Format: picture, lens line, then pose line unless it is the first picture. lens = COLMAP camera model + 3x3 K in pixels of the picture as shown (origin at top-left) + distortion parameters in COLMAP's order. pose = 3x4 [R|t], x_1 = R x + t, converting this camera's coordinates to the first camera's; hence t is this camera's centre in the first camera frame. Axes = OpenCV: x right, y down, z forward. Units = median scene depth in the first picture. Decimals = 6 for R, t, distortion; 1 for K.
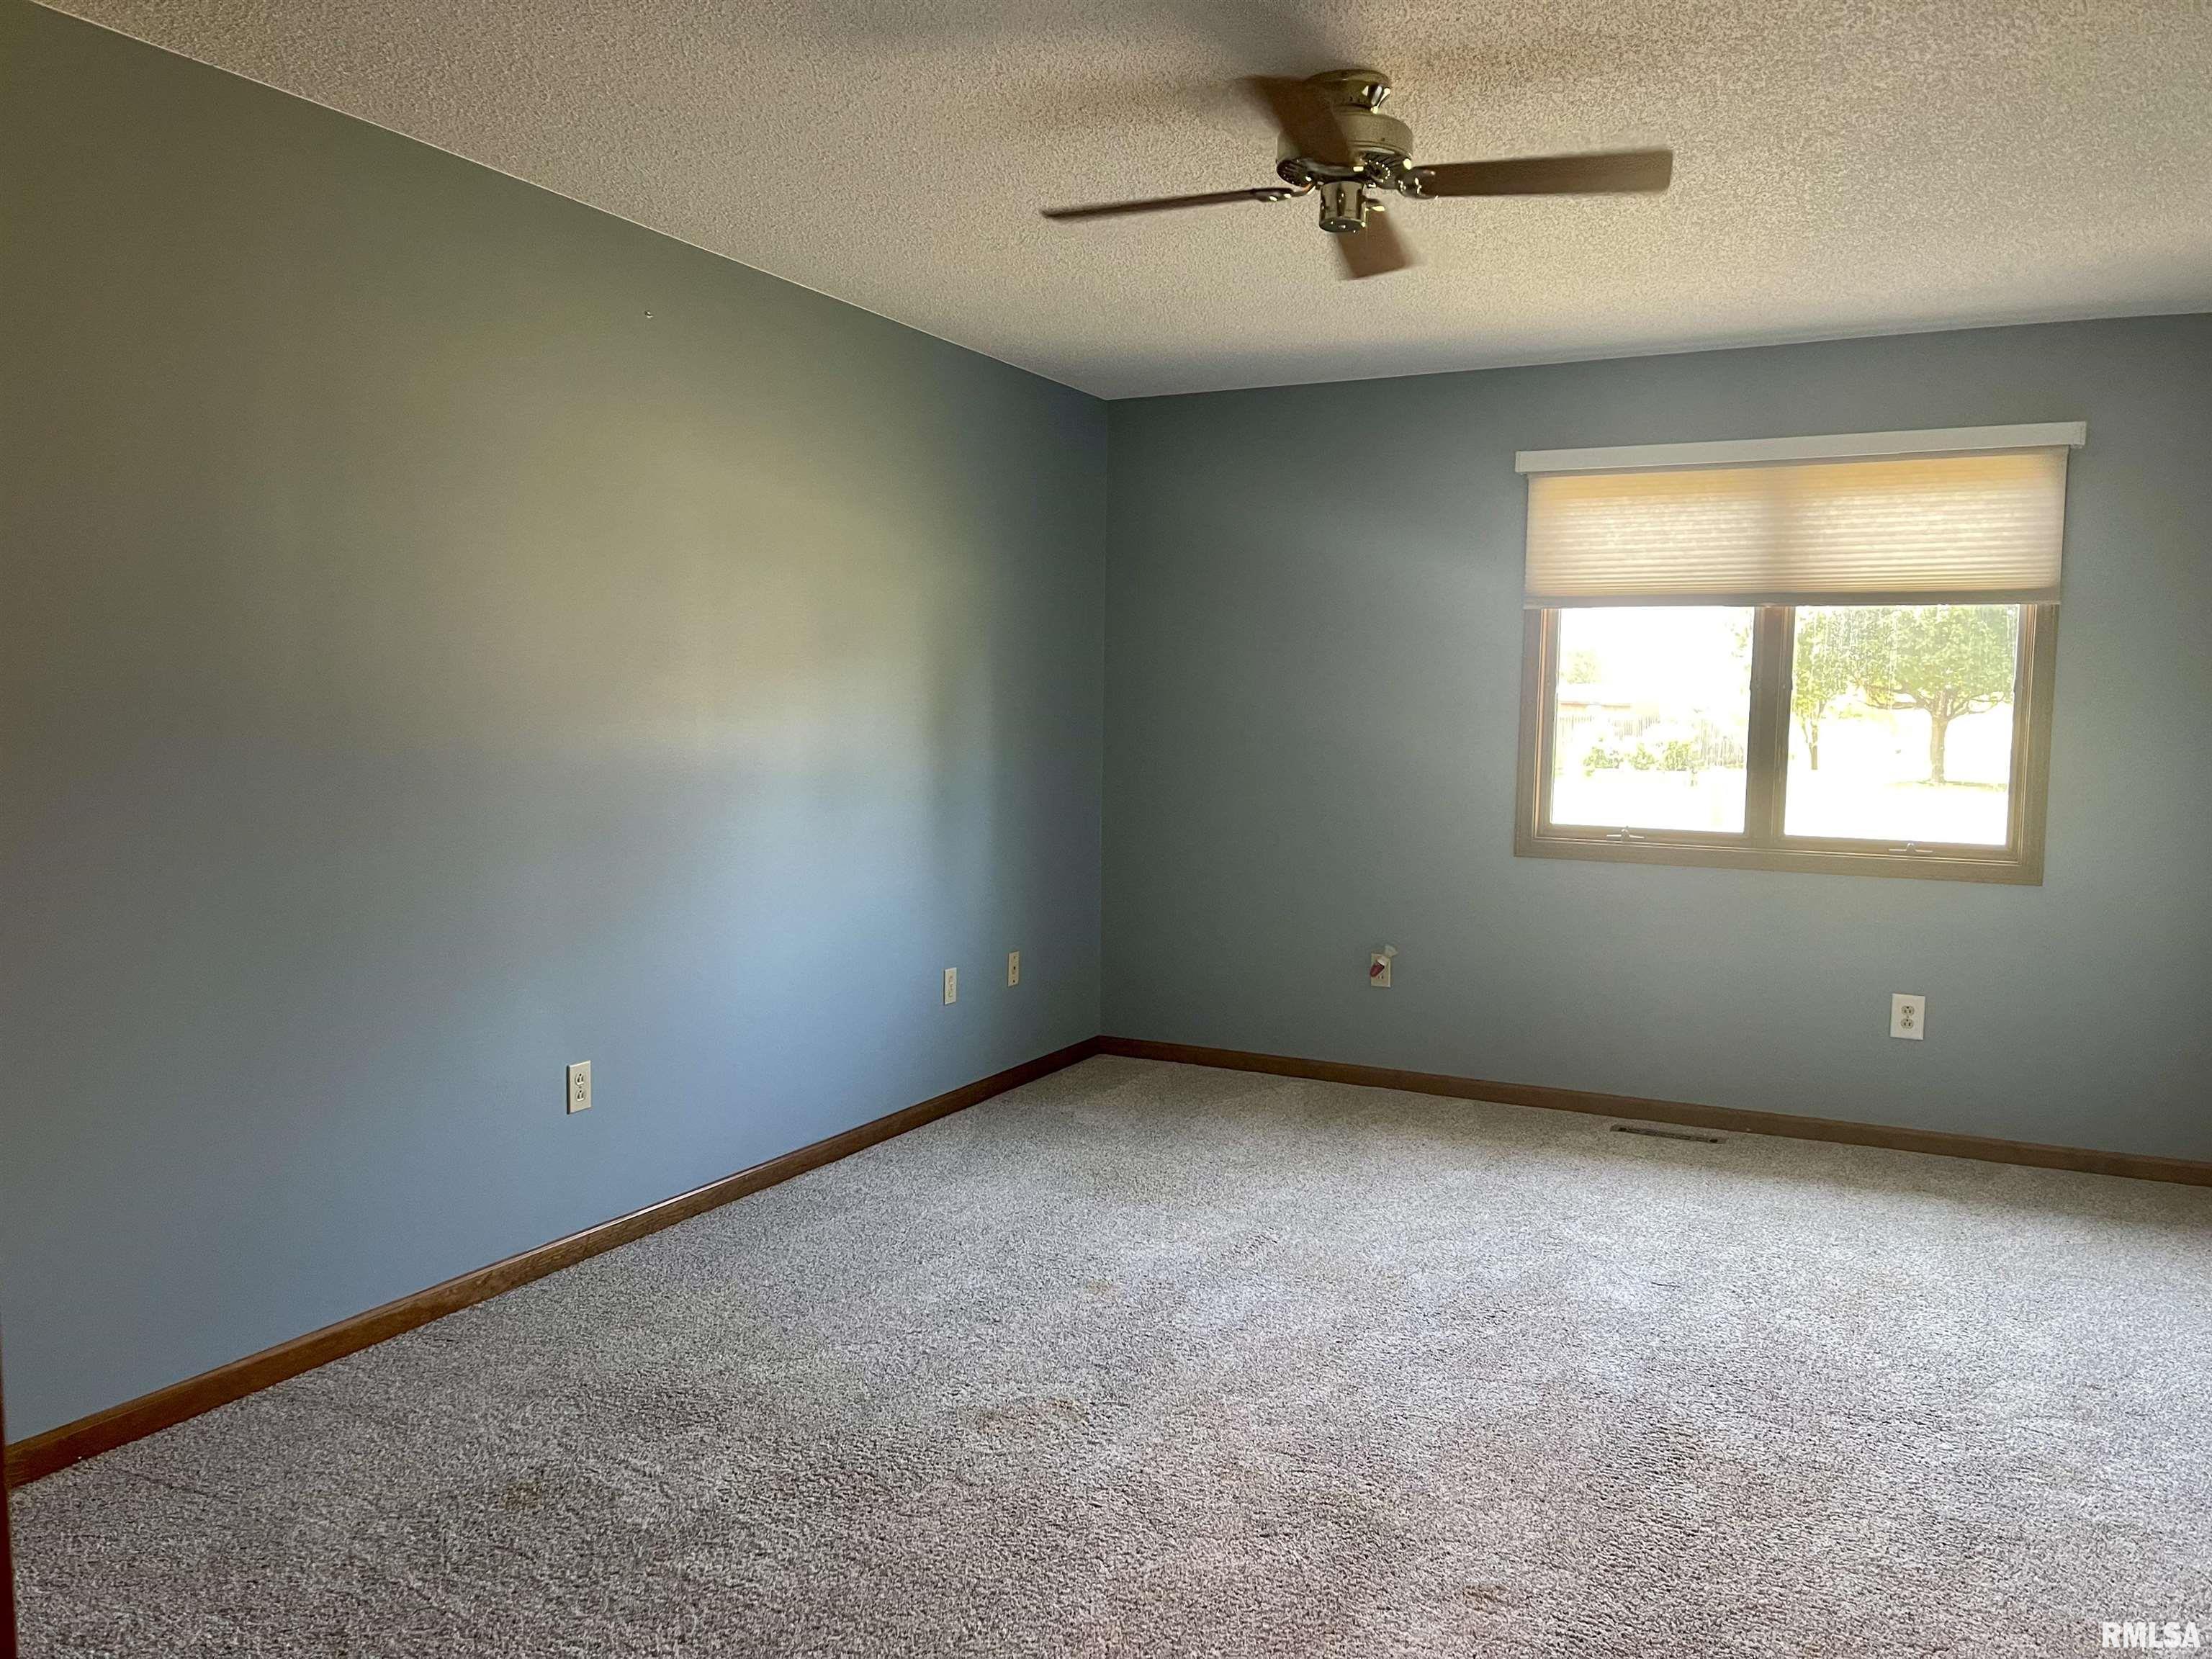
lens RADIAL K [[1668.0, 0, 1094.9], [0, 1668.0, 823.5], [0, 0, 1]] dist [0.035837, -0.039696]
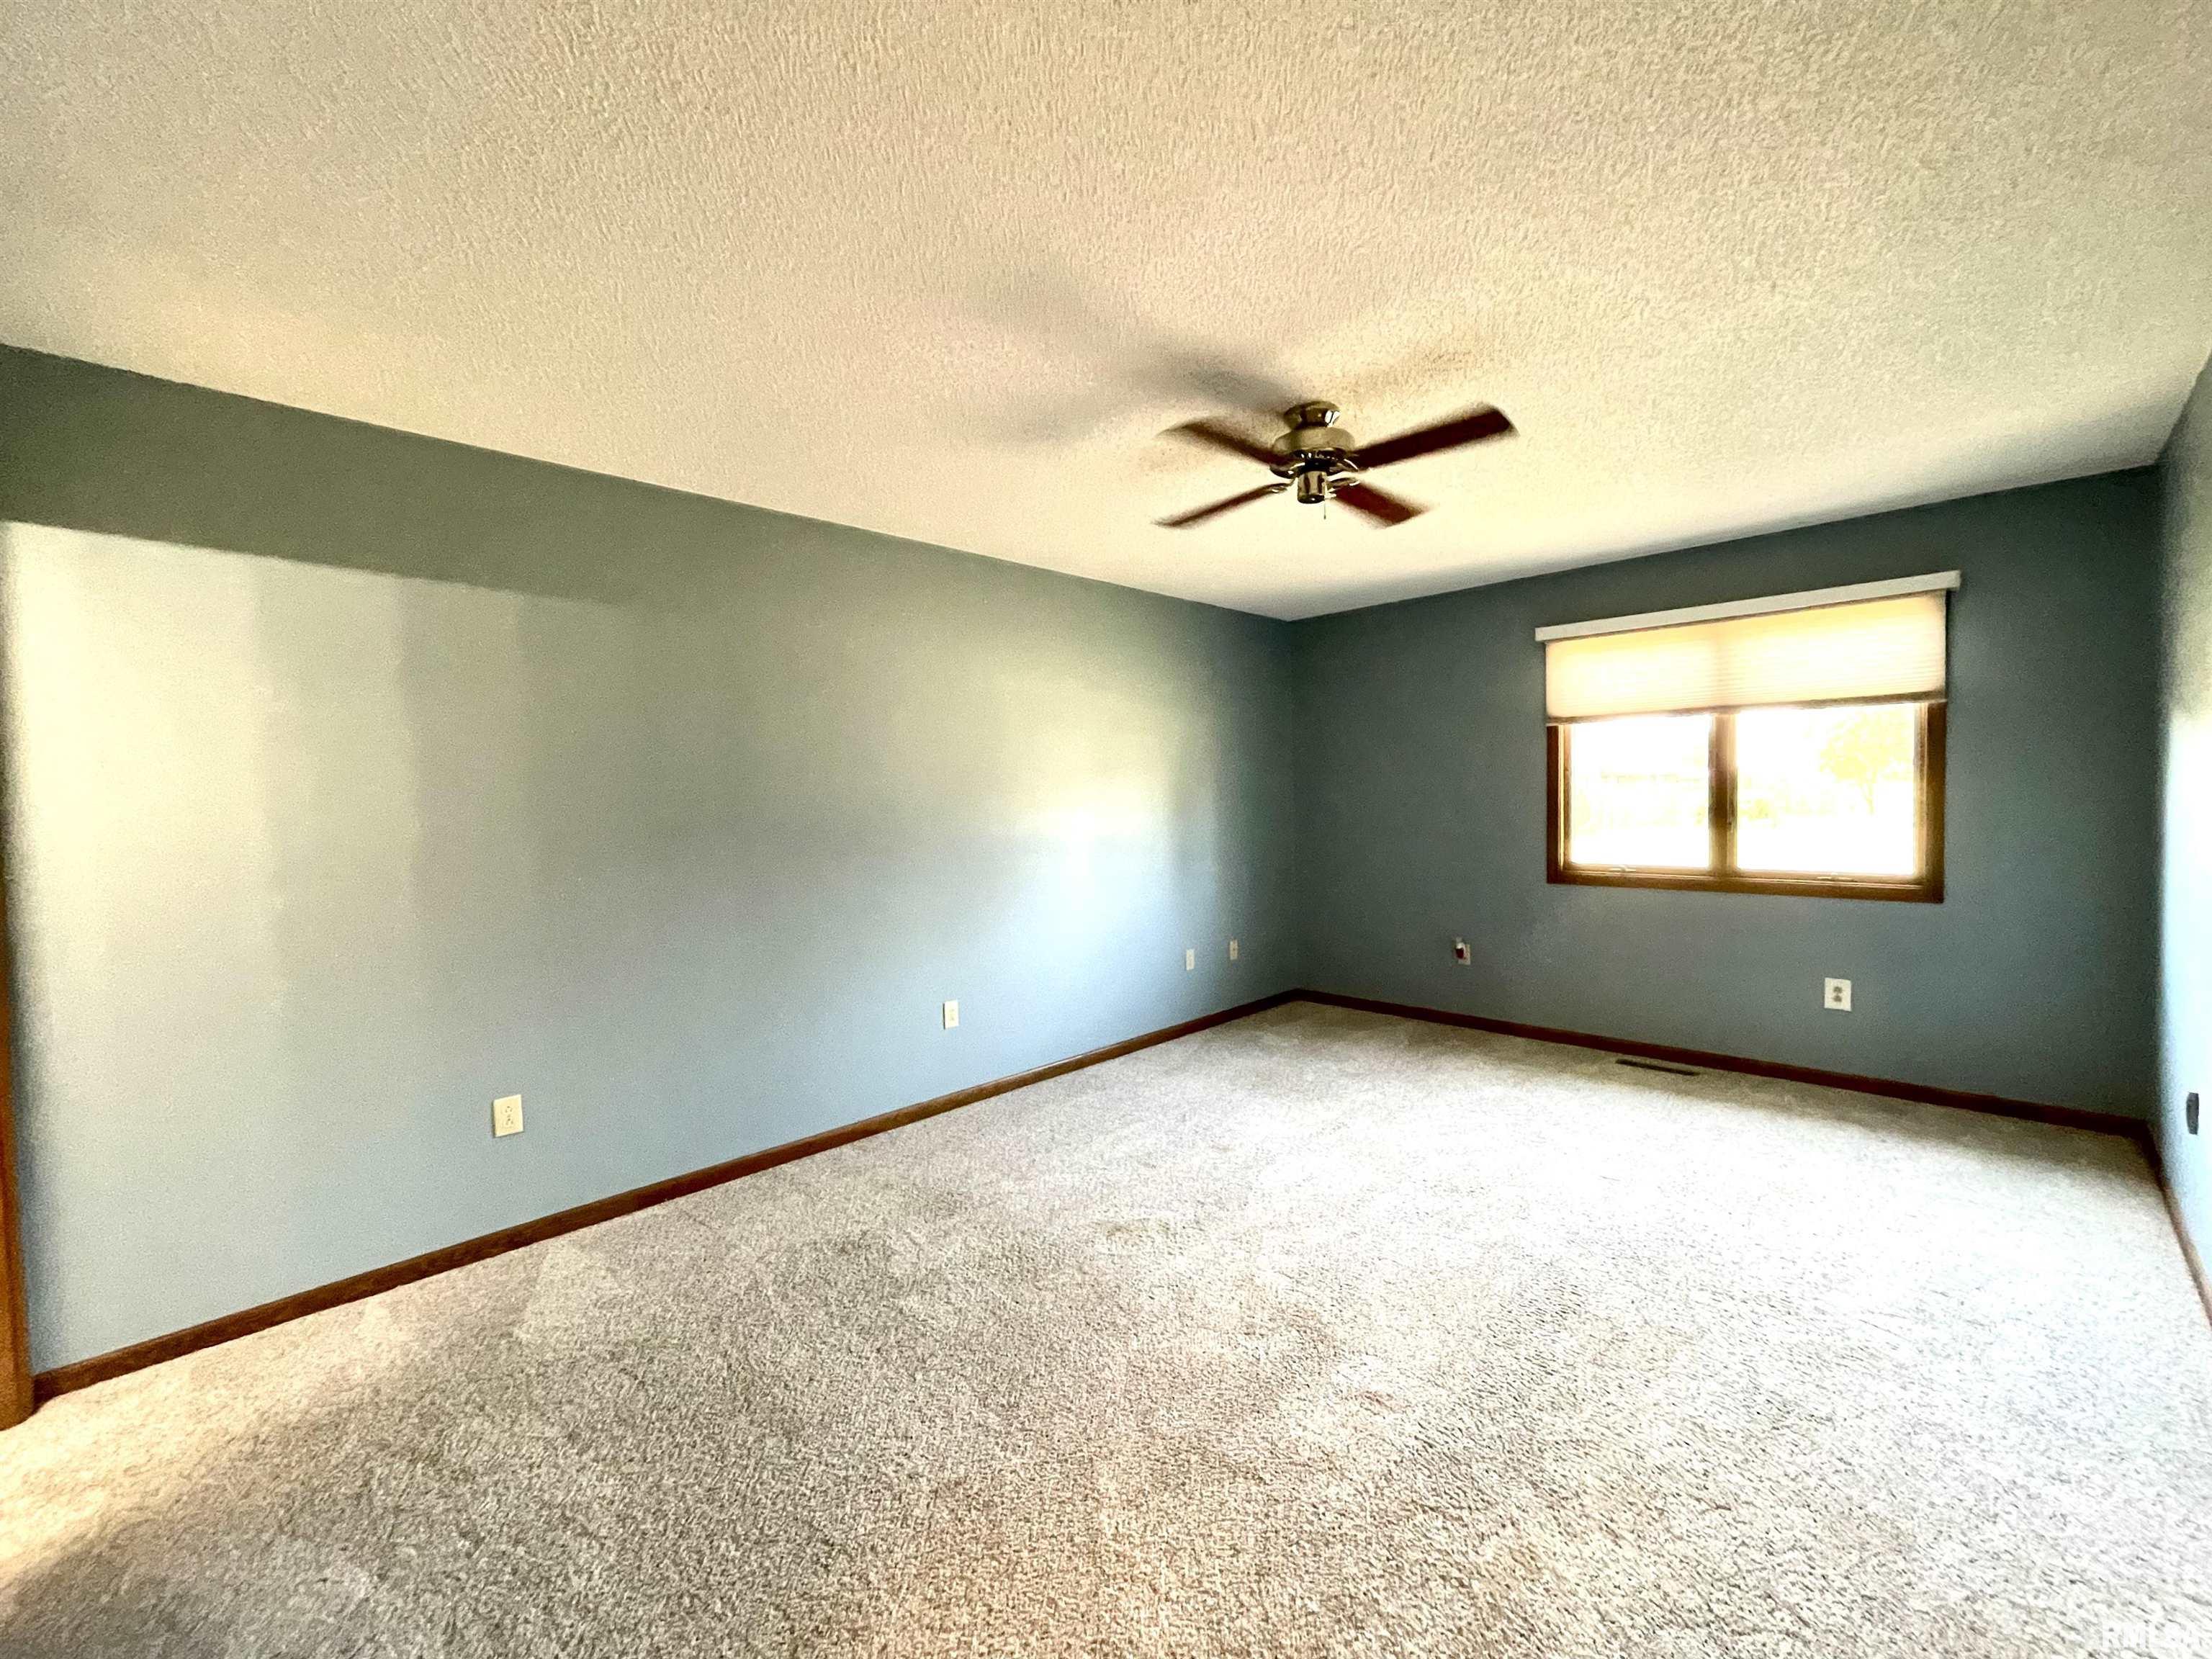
lens RADIAL K [[890.3, 0, 1104.3], [0, 890.3, 829.0], [0, 0, 1]] dist [-0.009818, 0.001598]
pose [[0.950175, -0.025766, -0.310650, 0.164550], [0.015615, 0.999261, -0.035119, -0.012030], [0.311325, 0.028519, 0.949875, 0.107758]]
